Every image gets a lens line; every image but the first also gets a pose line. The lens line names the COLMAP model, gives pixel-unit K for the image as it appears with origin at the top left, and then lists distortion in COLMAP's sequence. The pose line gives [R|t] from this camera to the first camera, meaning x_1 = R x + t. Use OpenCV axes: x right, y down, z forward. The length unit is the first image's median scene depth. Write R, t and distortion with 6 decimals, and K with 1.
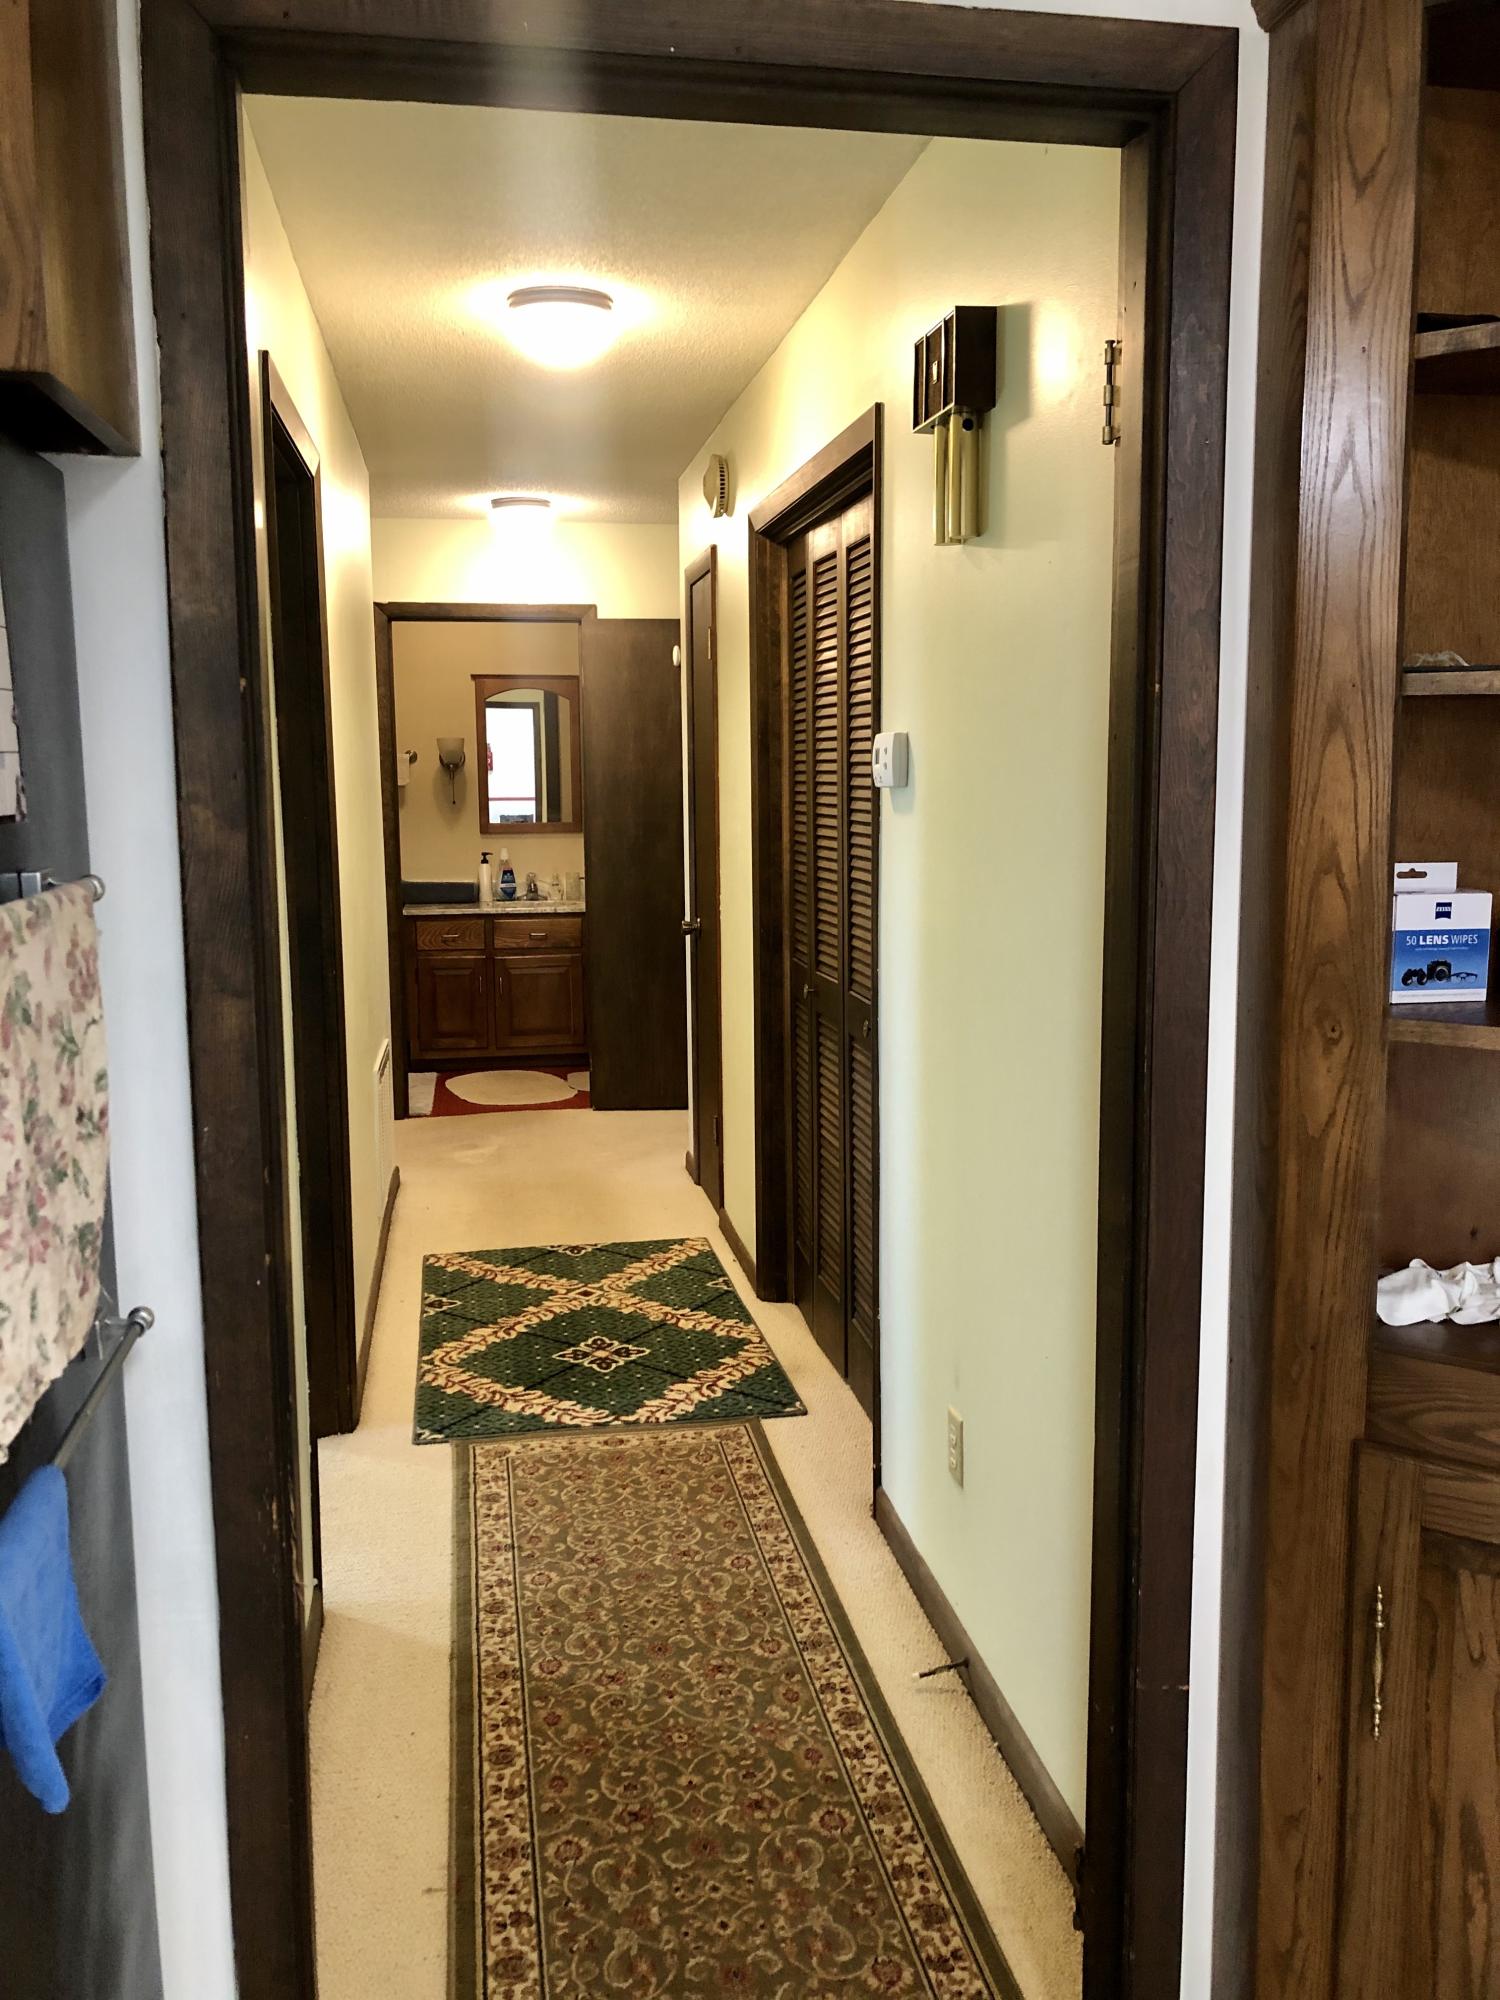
lens RADIAL K [[1632.8, 0, 750.0], [0, 1632.8, 1000.0], [0, 0, 1]] dist [-0.001090, -0.245781]
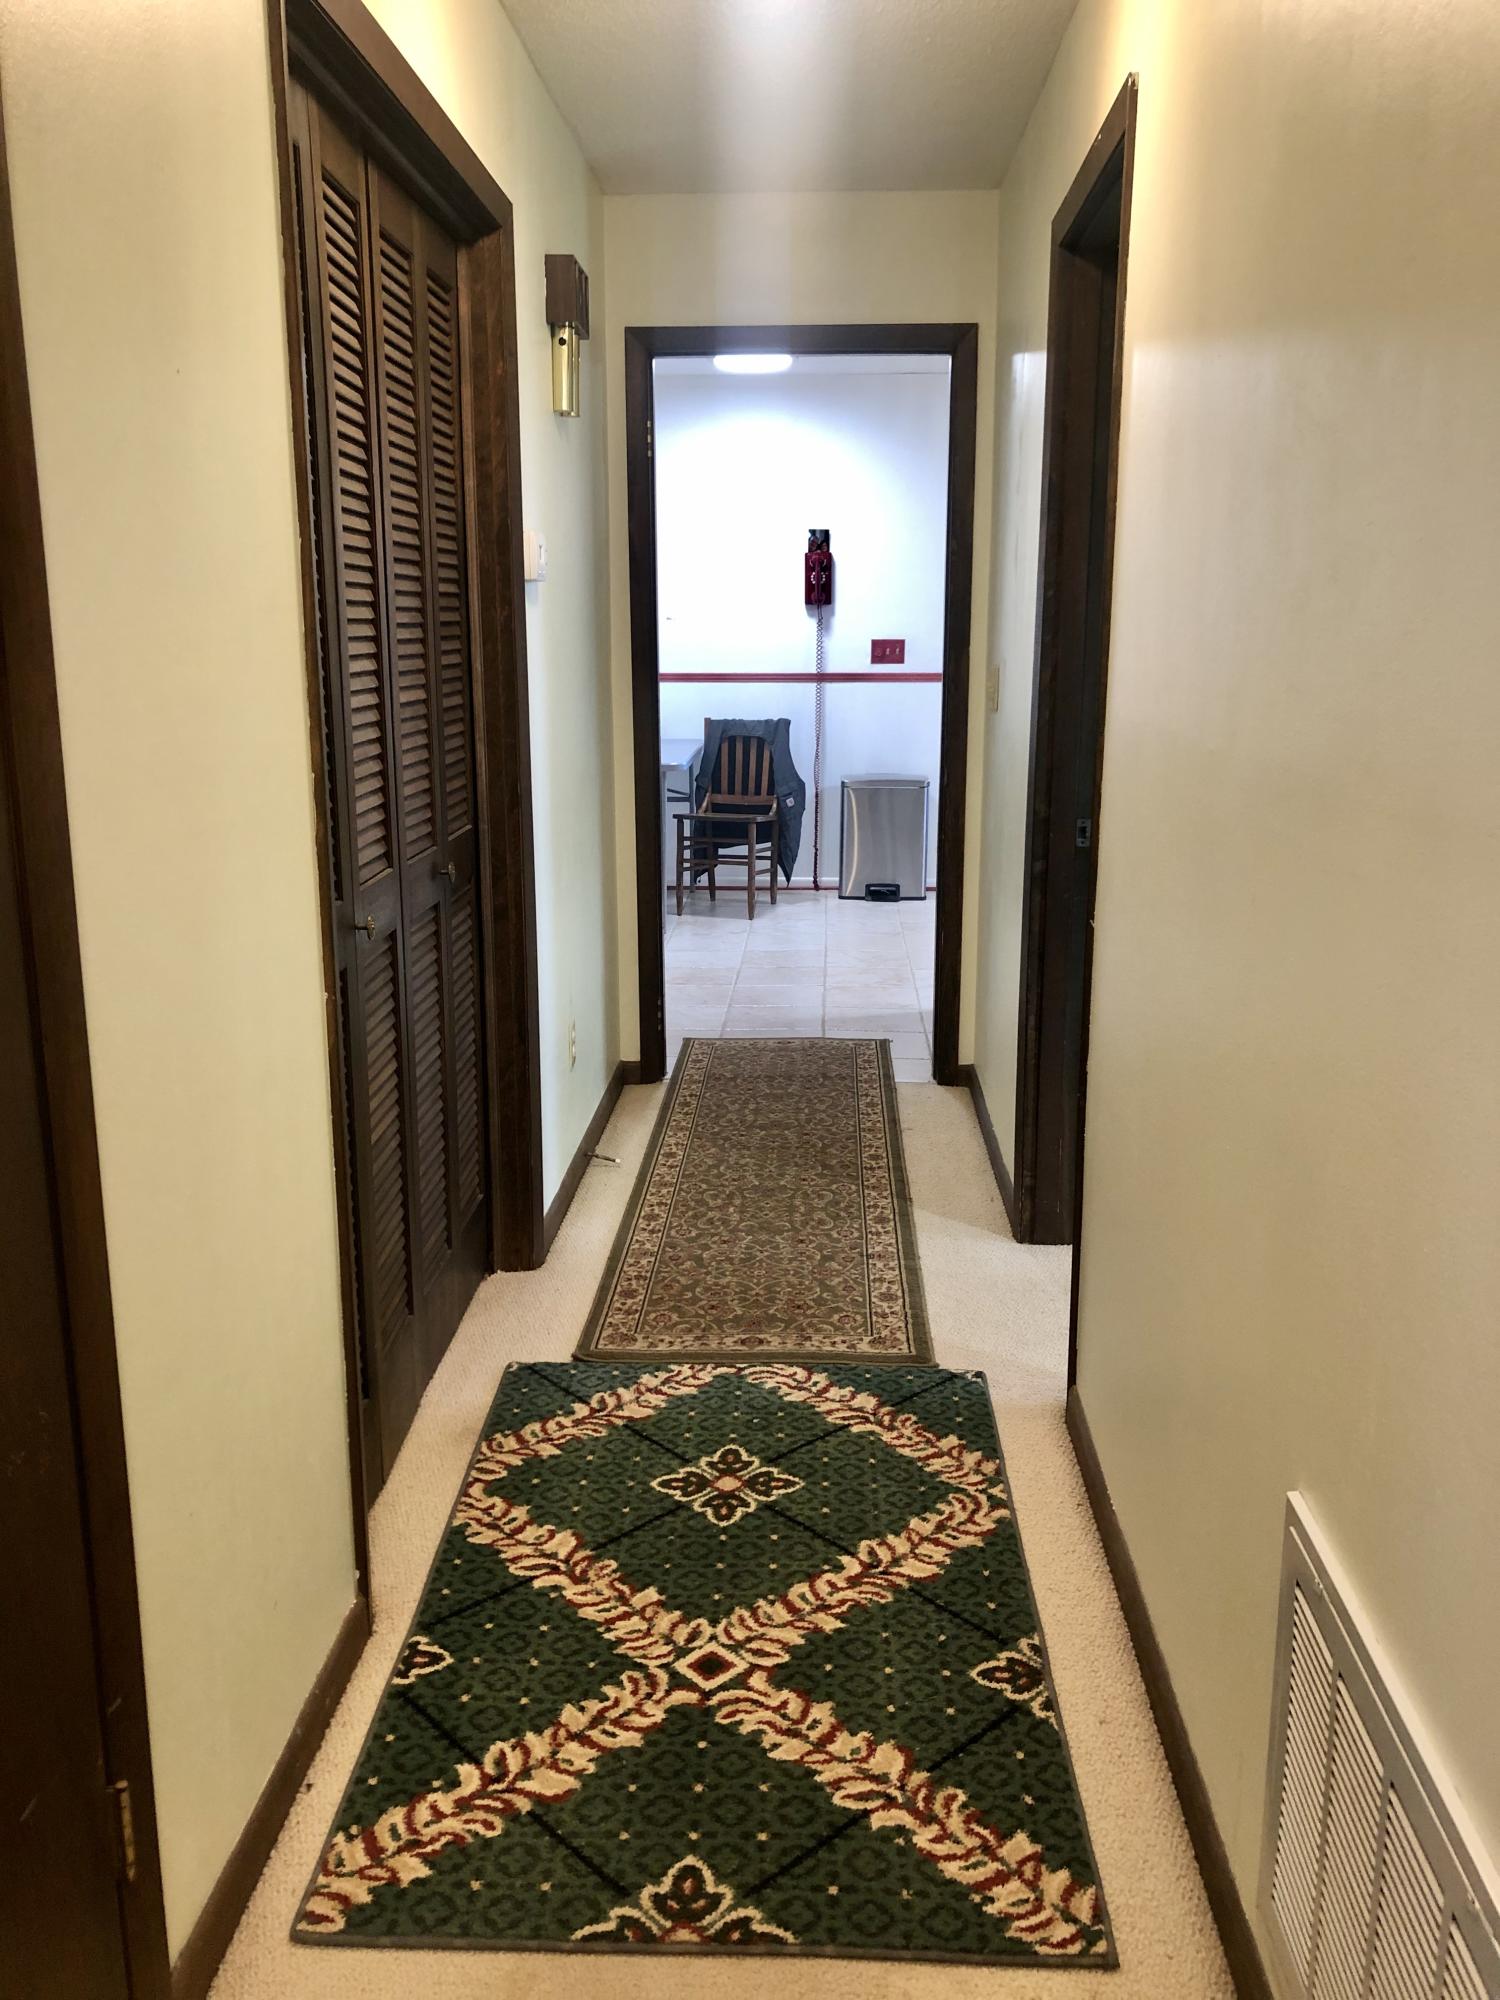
lens RADIAL K [[1663.3, 0, 750.0], [0, 1663.3, 1000.0], [0, 0, 1]] dist [0.174907, -0.508302]
pose [[-0.977020, -0.050288, 0.207130, -0.235905], [0.026643, 0.935335, 0.352759, -0.201200], [-0.211475, 0.350171, -0.912501, 1.595336]]
